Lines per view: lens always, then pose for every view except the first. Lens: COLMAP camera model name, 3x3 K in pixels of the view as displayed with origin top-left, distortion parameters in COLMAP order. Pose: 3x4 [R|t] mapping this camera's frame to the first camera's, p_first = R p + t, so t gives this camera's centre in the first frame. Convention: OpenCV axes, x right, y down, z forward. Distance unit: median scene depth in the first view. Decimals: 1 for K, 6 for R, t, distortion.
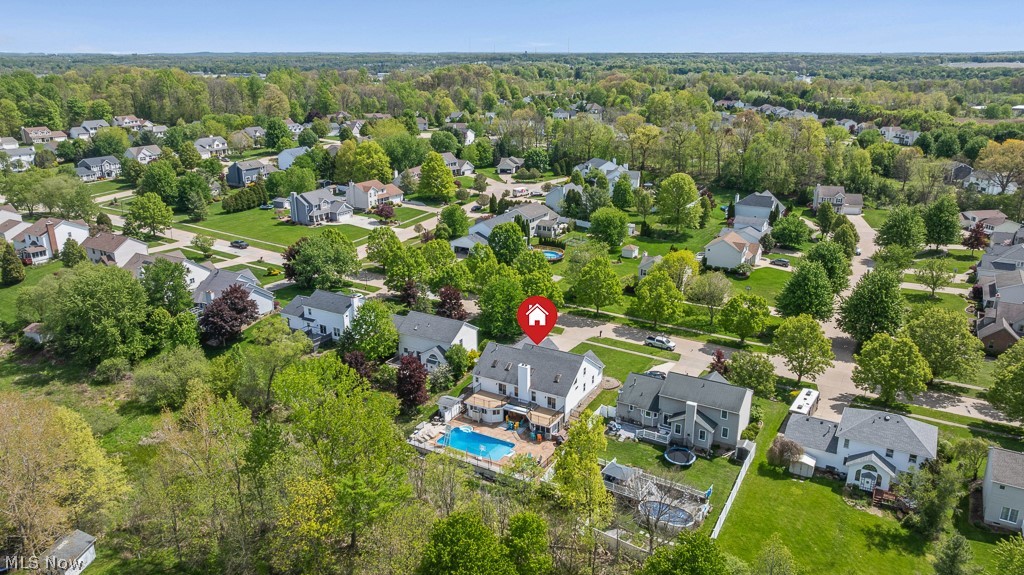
lens RADIAL K [[729.5, 0, 512.0], [0, 729.5, 287.5], [0, 0, 1]] dist [0.003021, -0.075480]
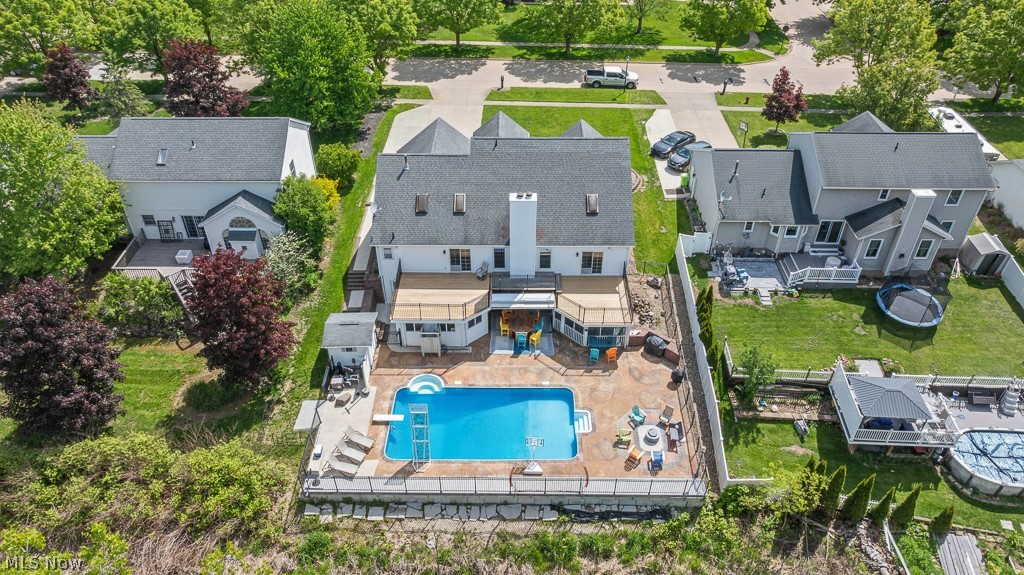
lens RADIAL K [[724.3, 0, 515.1], [0, 724.3, 278.9], [0, 0, 1]] dist [-0.013528, -0.001999]
pose [[0.865197, -0.304649, 0.398275, -0.156352], [0.150439, 0.915393, 0.373394, -0.001563], [-0.478332, -0.263143, 0.837827, 0.637462]]
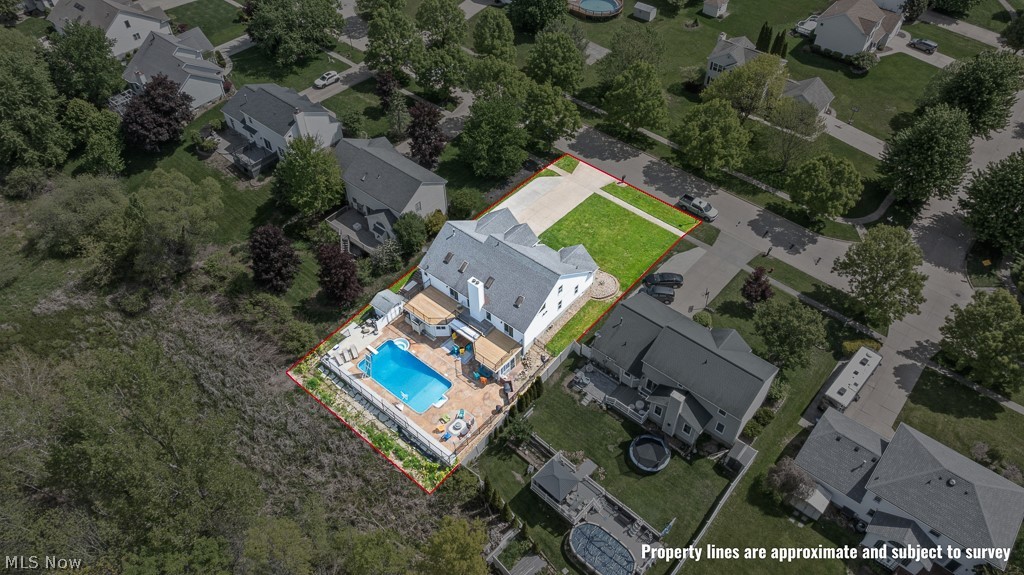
lens RADIAL K [[724.3, 0, 515.1], [0, 724.3, 278.9], [0, 0, 1]] dist [-0.013528, -0.001999]
pose [[0.985690, 0.118561, -0.119829, 0.140788], [-0.048243, 0.879533, 0.473387, -0.240604], [0.161519, -0.460831, 0.872666, 0.354372]]
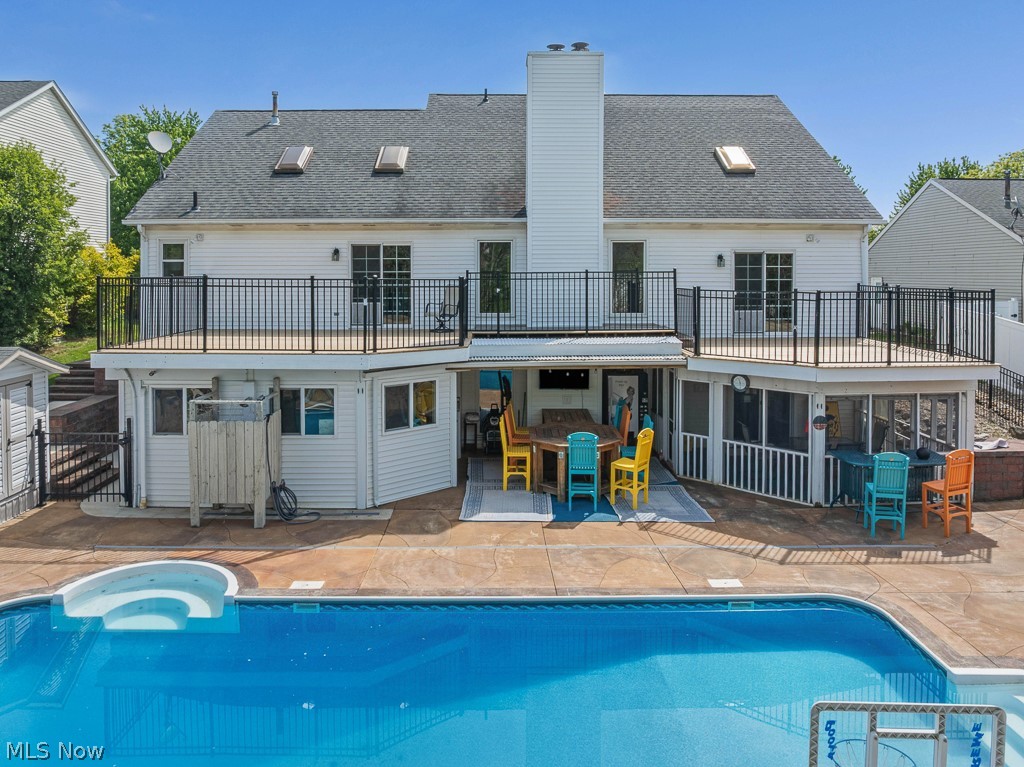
lens RADIAL K [[756.4, 0, 495.7], [0, 756.4, 283.7], [0, 0, 1]] dist [-0.028443, -0.001650]
pose [[0.860215, -0.002841, 0.509924, -0.070183], [0.152159, 0.955859, -0.251358, 0.181772], [-0.486702, 0.293811, 0.822676, 0.872601]]
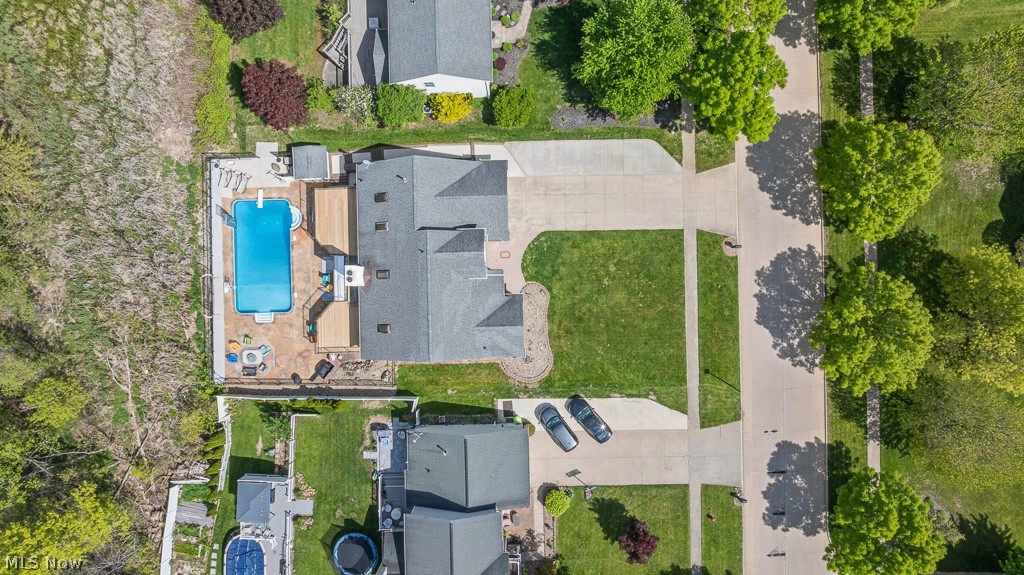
lens RADIAL K [[724.3, 0, 515.1], [0, 724.3, 278.9], [0, 0, 1]] dist [-0.013528, -0.001999]
pose [[0.526749, 0.849985, -0.007836, 0.084239], [-0.261732, 0.170956, 0.949879, -0.422307], [0.808722, -0.498297, 0.312519, 0.905529]]
